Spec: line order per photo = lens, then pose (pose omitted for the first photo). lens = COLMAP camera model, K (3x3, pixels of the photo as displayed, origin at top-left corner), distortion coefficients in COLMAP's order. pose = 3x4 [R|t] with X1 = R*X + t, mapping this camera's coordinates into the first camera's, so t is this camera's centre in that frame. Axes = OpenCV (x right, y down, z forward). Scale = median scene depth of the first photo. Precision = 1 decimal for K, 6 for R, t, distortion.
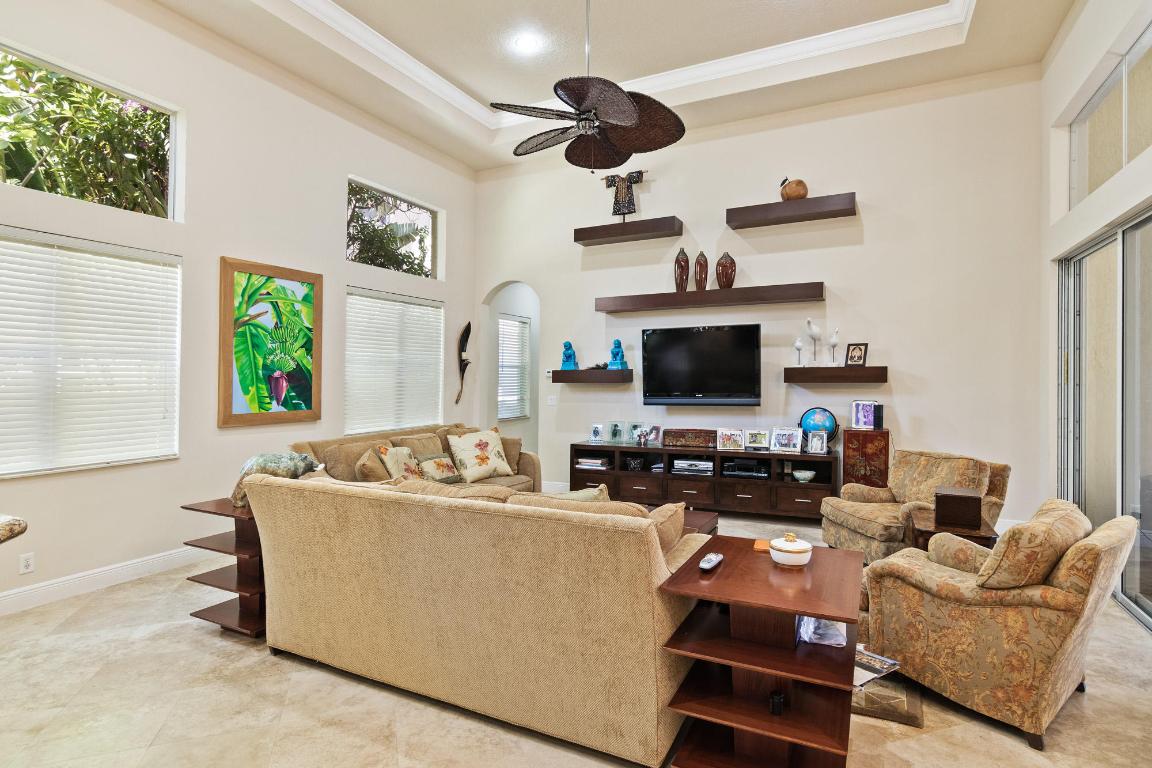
lens RADIAL K [[601.9, 0, 579.4], [0, 601.9, 373.8], [0, 0, 1]] dist [-0.001373, 0.000442]
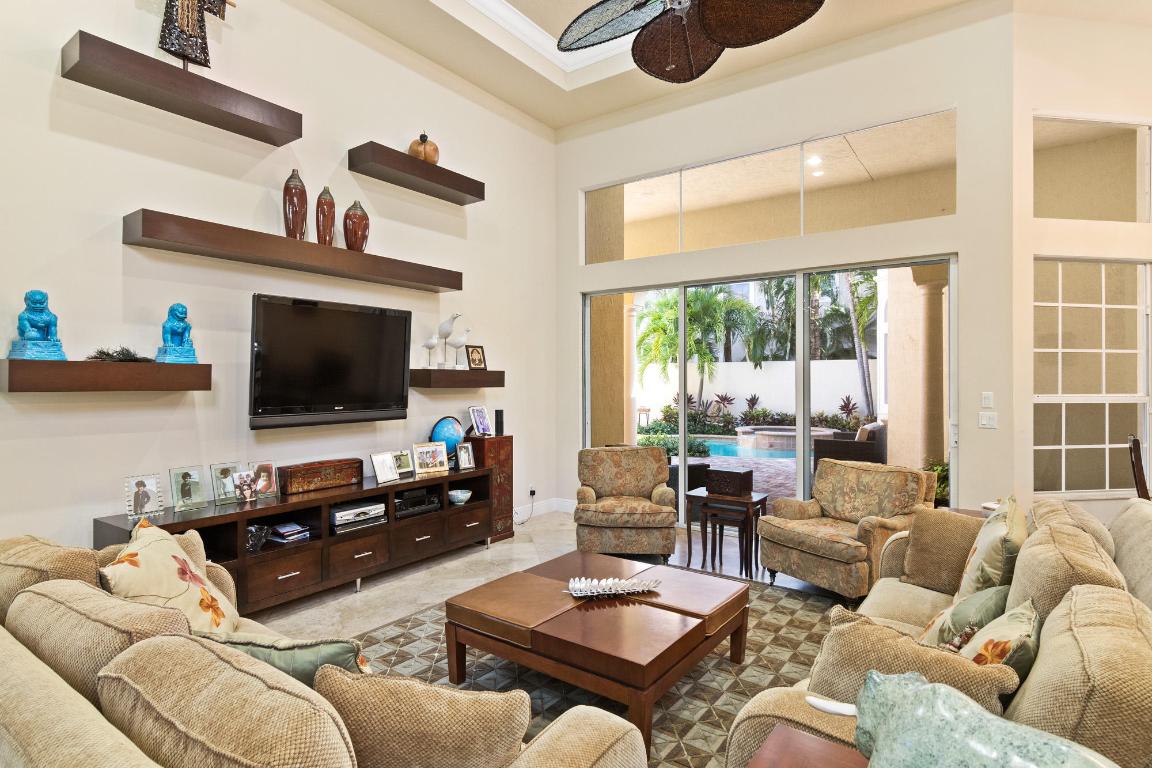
lens RADIAL K [[601.9, 0, 577.8], [0, 601.9, 391.4], [0, 0, 1]] dist [-0.001373, 0.000442]
pose [[0.184052, -0.006054, 0.982898, -0.393352], [-0.000046, 0.999981, 0.006168, 0.013924], [-0.982917, -0.001181, 0.184048, 0.621176]]
